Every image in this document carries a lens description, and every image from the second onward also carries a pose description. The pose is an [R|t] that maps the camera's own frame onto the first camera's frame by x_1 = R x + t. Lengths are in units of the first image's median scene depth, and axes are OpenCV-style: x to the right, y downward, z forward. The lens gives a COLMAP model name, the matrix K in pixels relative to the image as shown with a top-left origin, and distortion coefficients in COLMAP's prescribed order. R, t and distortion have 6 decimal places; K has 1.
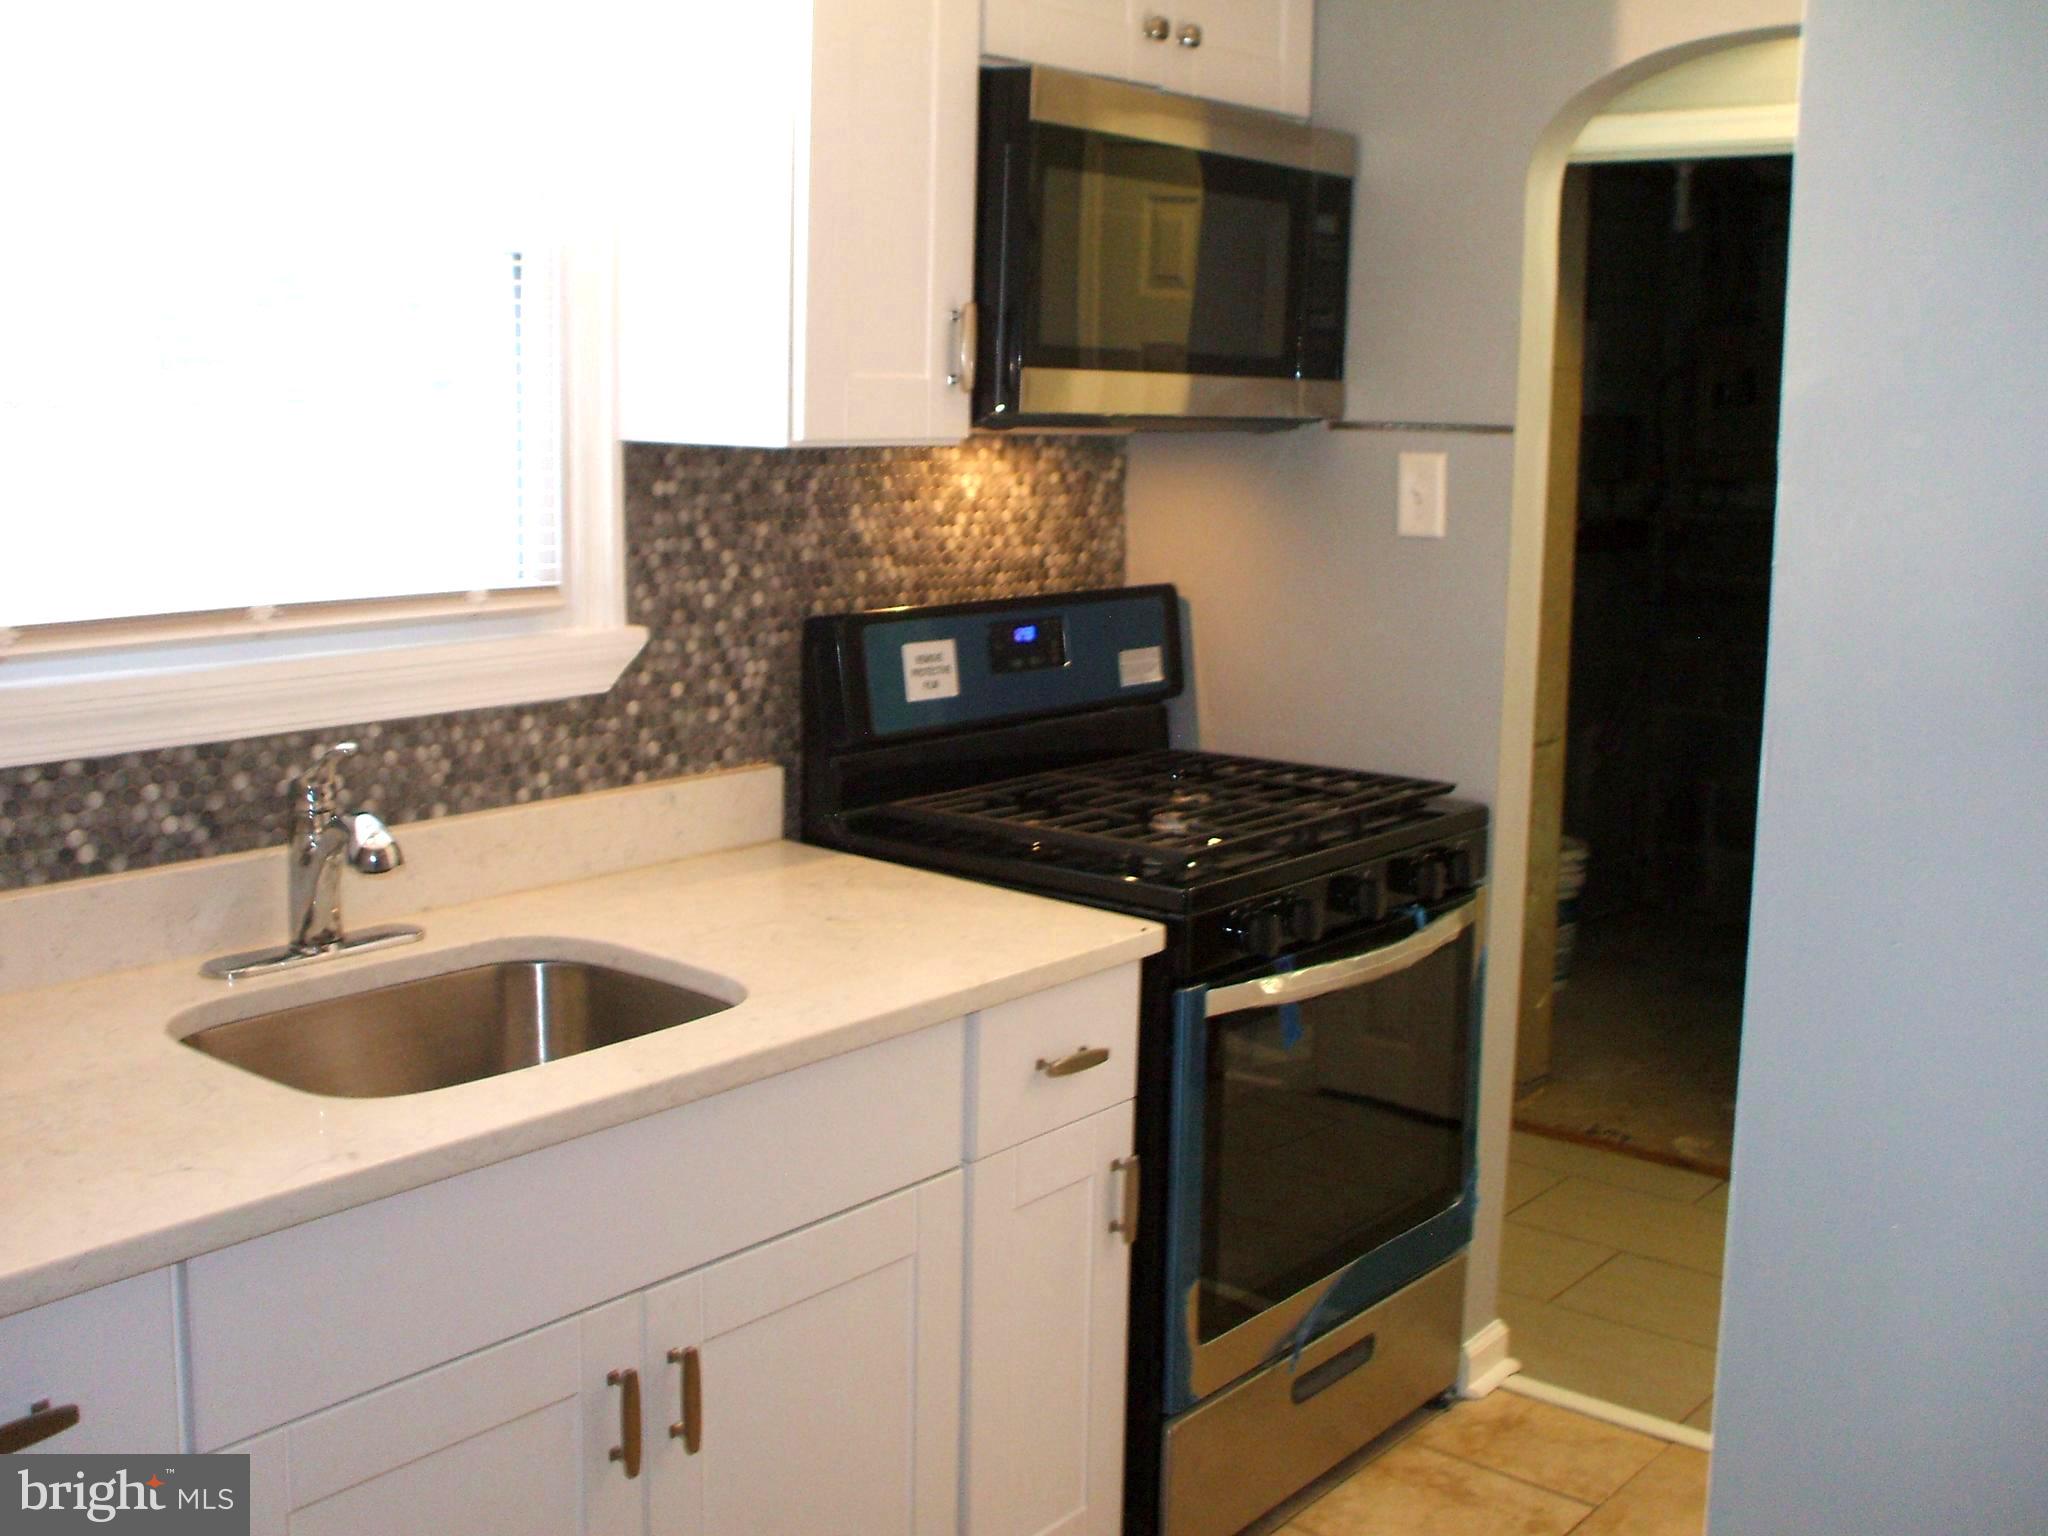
lens RADIAL K [[2195.0, 0, 1028.8], [0, 2195.0, 757.4], [0, 0, 1]] dist [-0.180254, 0.271084]
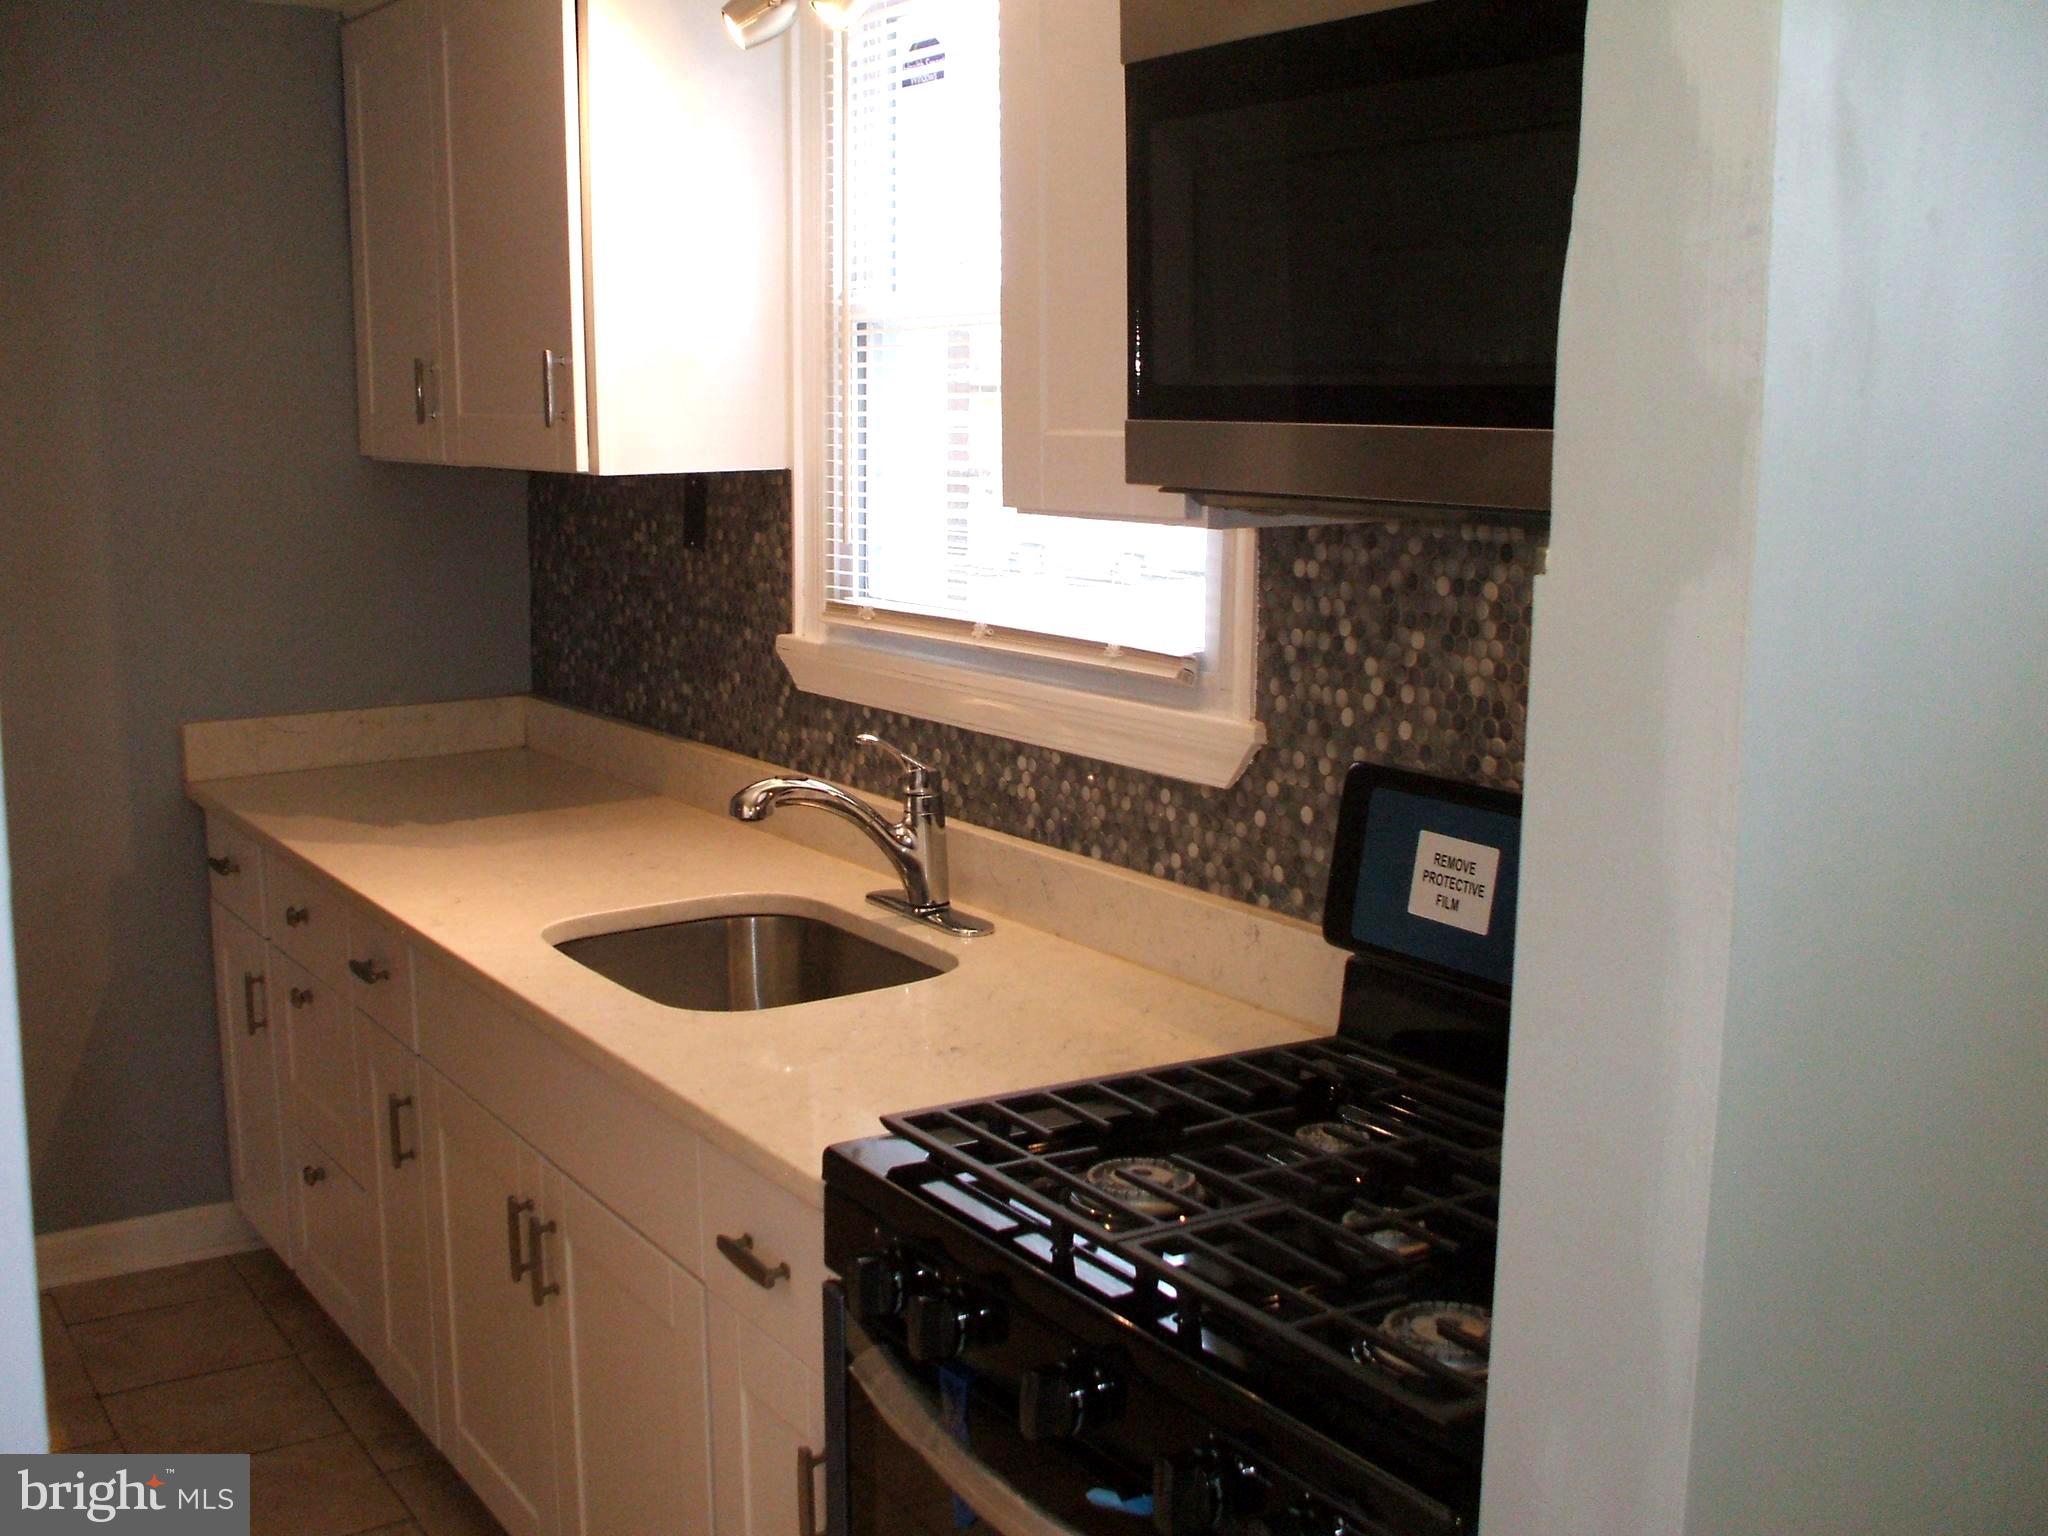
lens RADIAL K [[2195.0, 0, 1028.8], [0, 2195.0, 757.4], [0, 0, 1]] dist [-0.180254, 0.271084]
pose [[-0.304507, 0.128558, -0.943795, 0.663850], [-0.168865, 0.967869, 0.186320, -0.192984], [0.937422, 0.216109, -0.273013, 1.154251]]
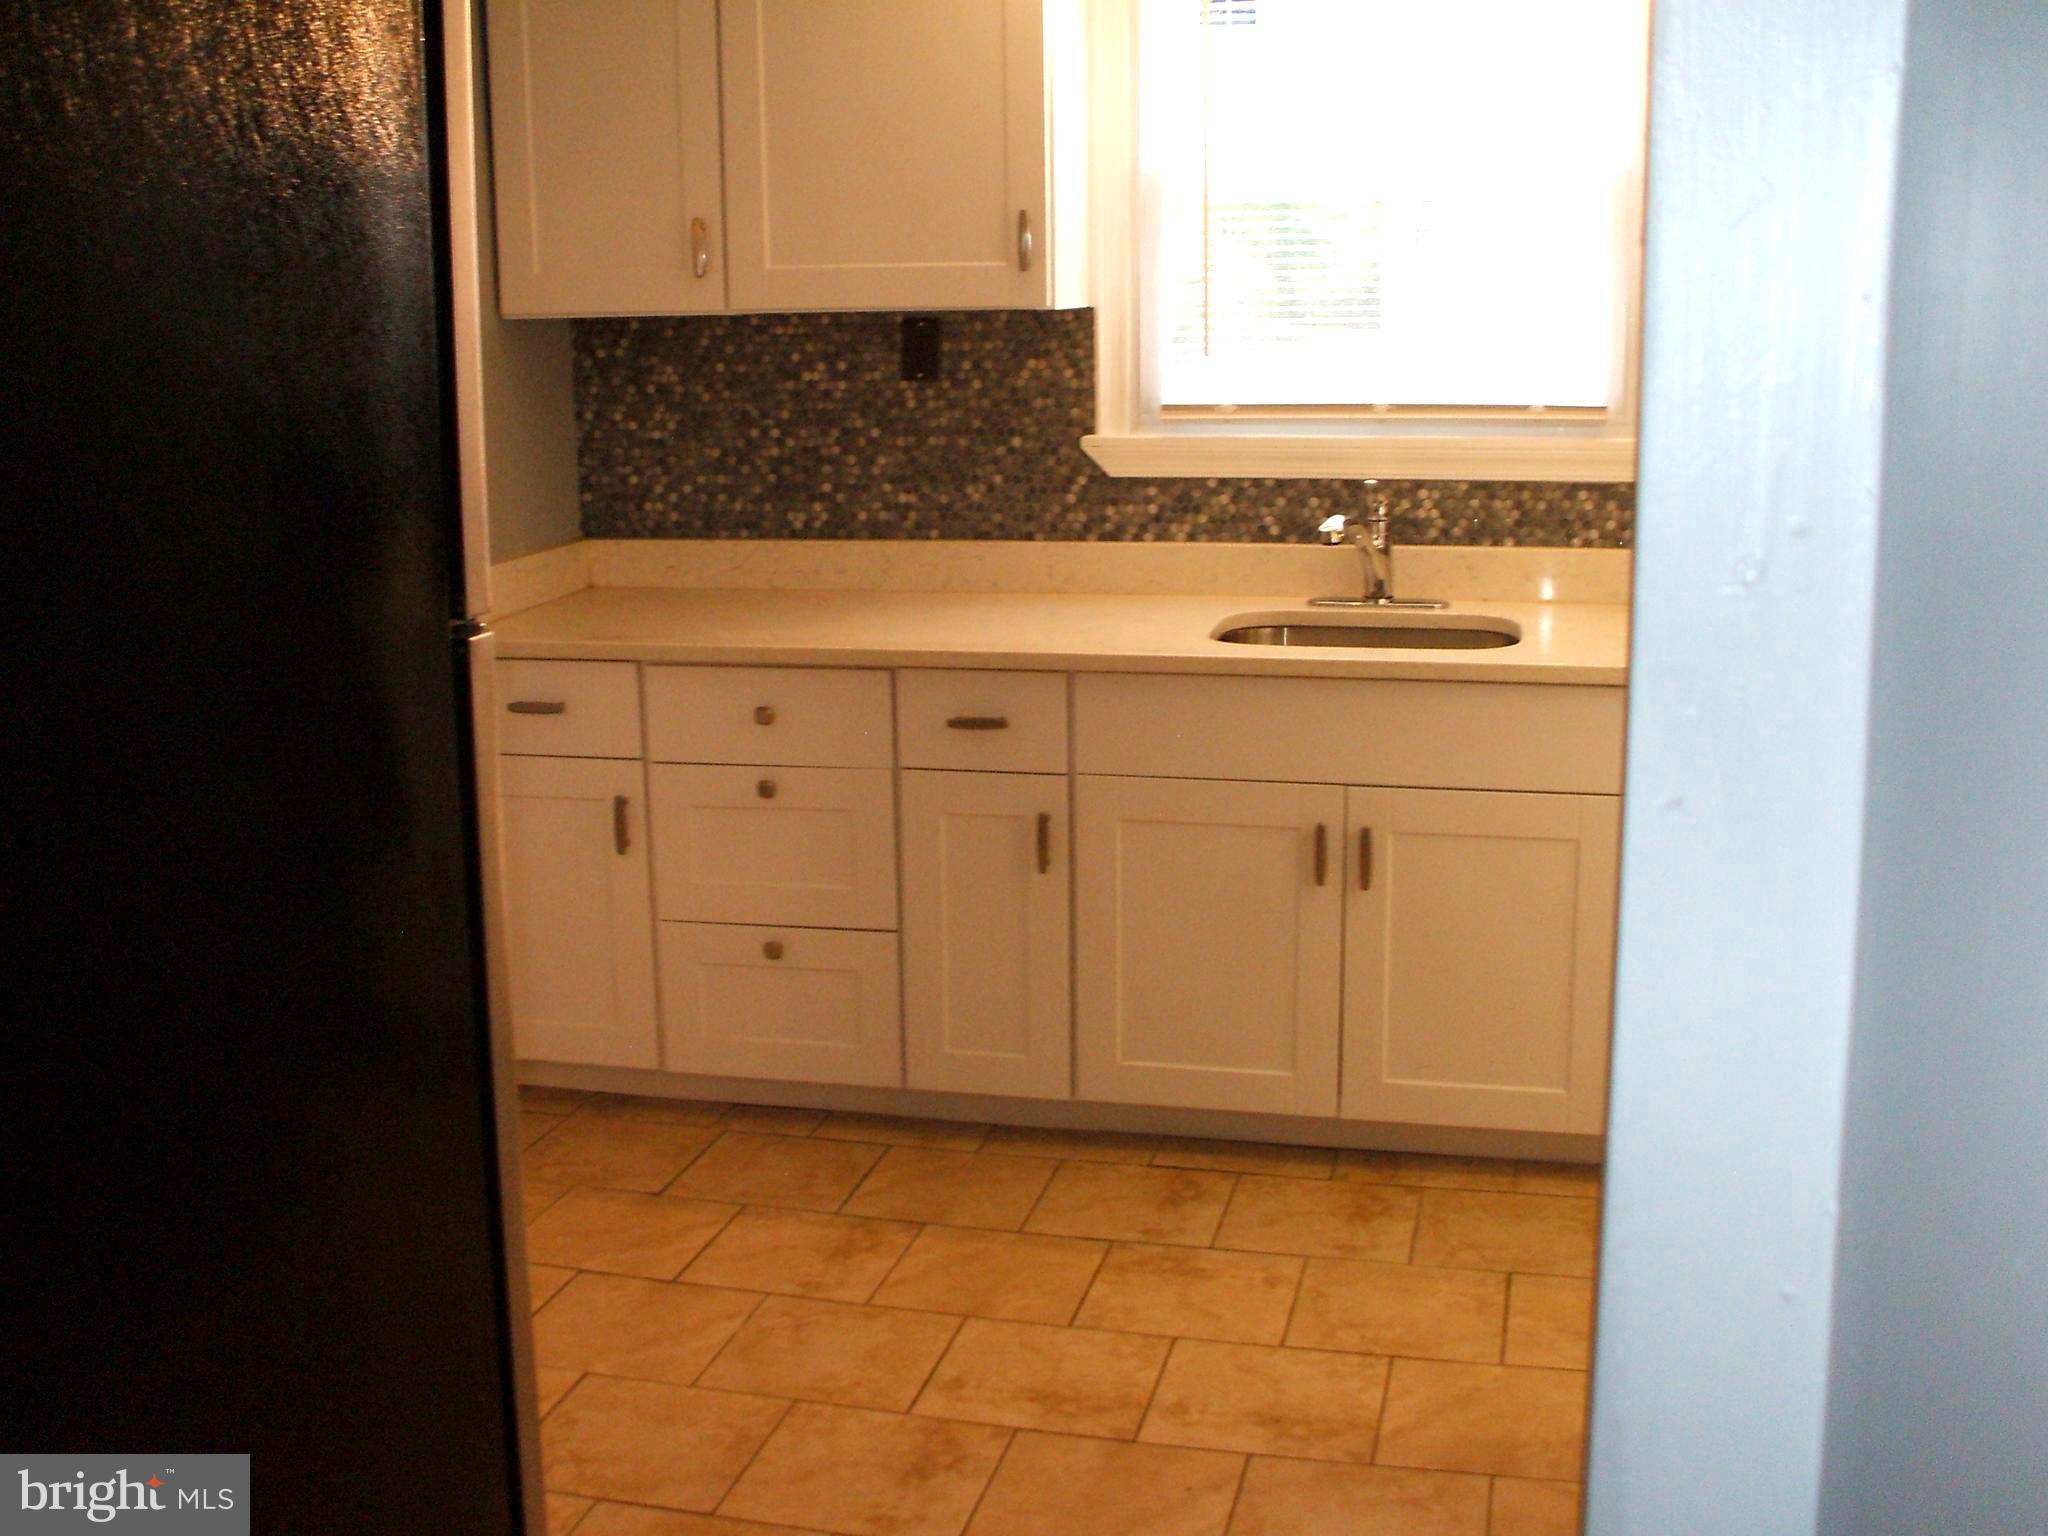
lens RADIAL K [[2195.0, 0, 1028.8], [0, 2195.0, 757.4], [0, 0, 1]] dist [-0.180254, 0.271084]
pose [[0.427855, 0.154824, -0.890488, 0.953954], [-0.128374, 0.985641, 0.109688, 0.046977], [0.894685, 0.067385, 0.441587, -0.012924]]
